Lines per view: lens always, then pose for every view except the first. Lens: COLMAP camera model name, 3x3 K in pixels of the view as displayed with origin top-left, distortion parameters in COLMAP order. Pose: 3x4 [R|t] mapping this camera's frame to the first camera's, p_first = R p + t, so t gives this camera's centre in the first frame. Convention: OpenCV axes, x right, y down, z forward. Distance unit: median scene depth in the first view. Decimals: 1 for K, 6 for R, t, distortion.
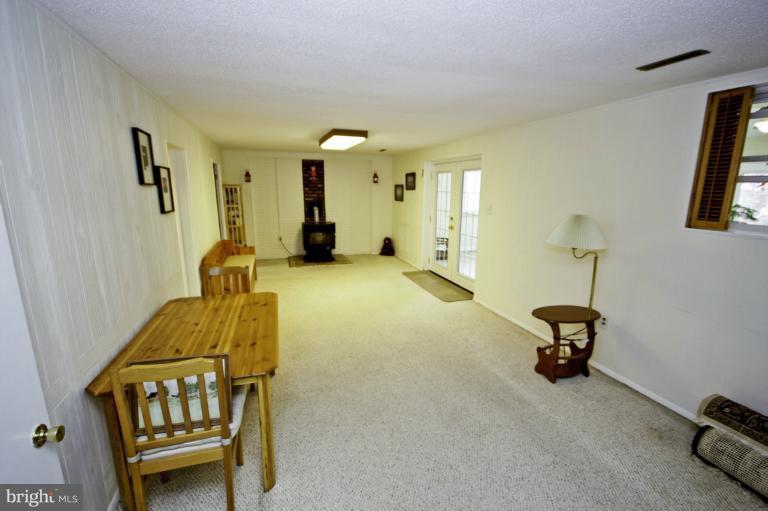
lens RADIAL K [[354.9, 0, 385.0], [0, 354.9, 264.6], [0, 0, 1]] dist [0.015737, -0.012474]
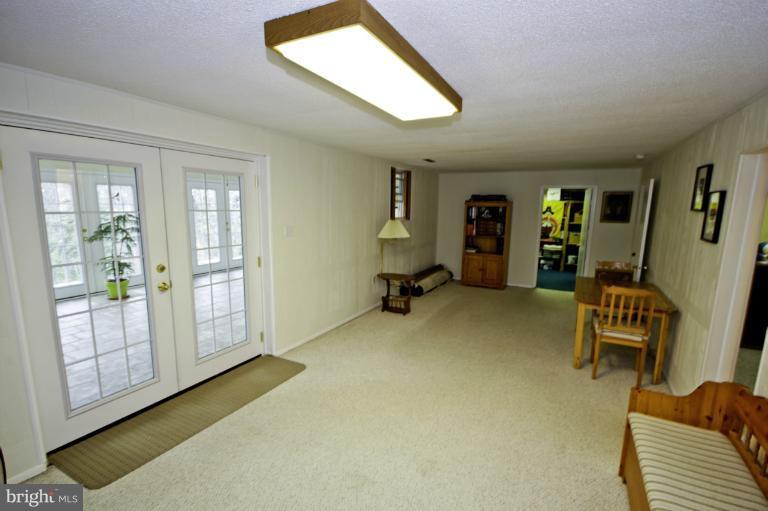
lens RADIAL K [[354.9, 0, 385.0], [0, 354.9, 264.6], [0, 0, 1]] dist [0.015737, -0.012474]
pose [[-0.710538, -0.130310, 0.691488, -0.401259], [0.128561, 0.942121, 0.309644, -0.283464], [-0.691815, 0.308912, -0.652660, 1.298831]]
